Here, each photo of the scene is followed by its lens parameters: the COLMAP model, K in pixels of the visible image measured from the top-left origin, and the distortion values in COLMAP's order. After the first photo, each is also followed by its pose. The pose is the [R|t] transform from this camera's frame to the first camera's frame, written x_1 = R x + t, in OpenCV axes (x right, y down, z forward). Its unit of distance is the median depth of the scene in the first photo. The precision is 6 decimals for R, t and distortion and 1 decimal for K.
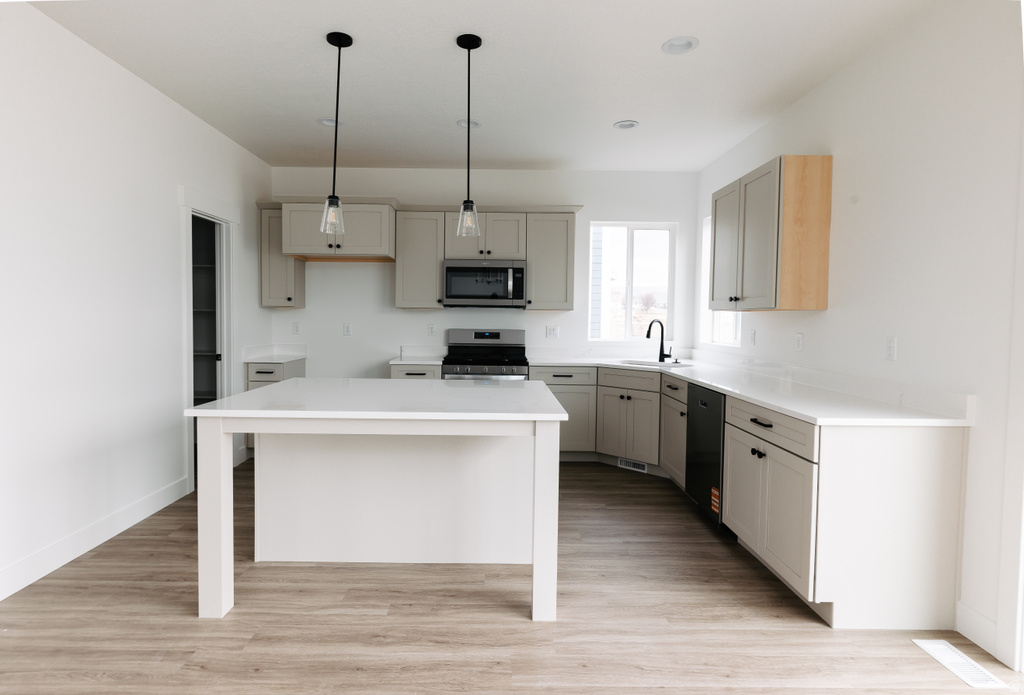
lens RADIAL K [[544.0, 0, 512.0], [0, 544.0, 347.5], [0, 0, 1]] dist [0.001029, 0.000092]
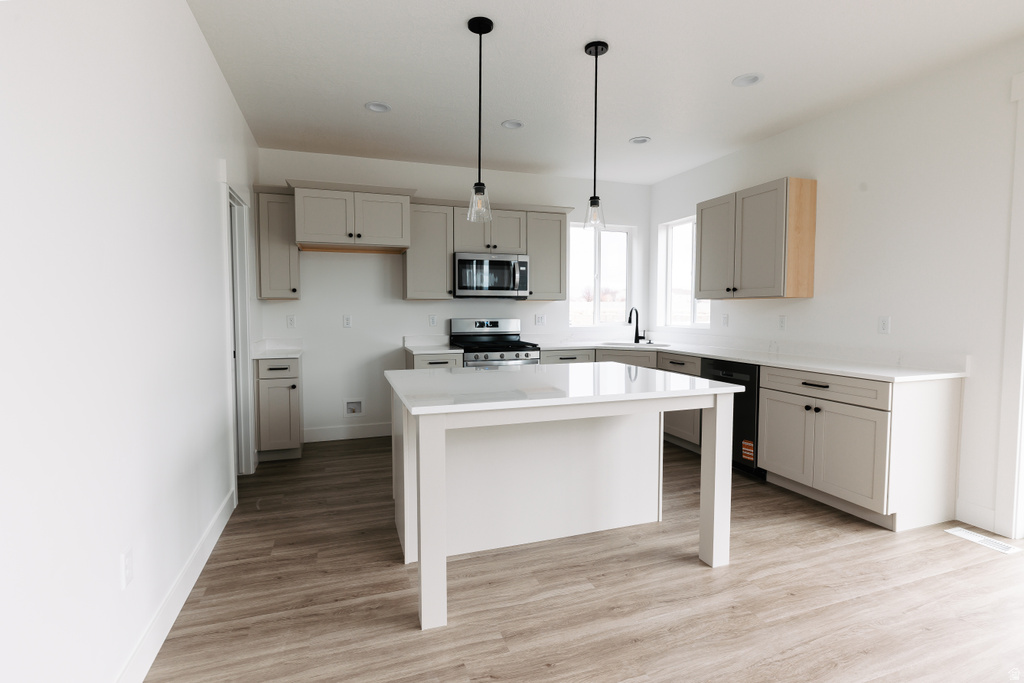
lens RADIAL K [[484.3, 0, 512.0], [0, 484.3, 341.5], [0, 0, 1]] dist [-0.002537, 0.000133]
pose [[0.946480, -0.033598, 0.321008, -0.555504], [0.029913, 0.999418, 0.016406, -0.004136], [-0.321372, -0.005925, 0.946934, 0.140920]]
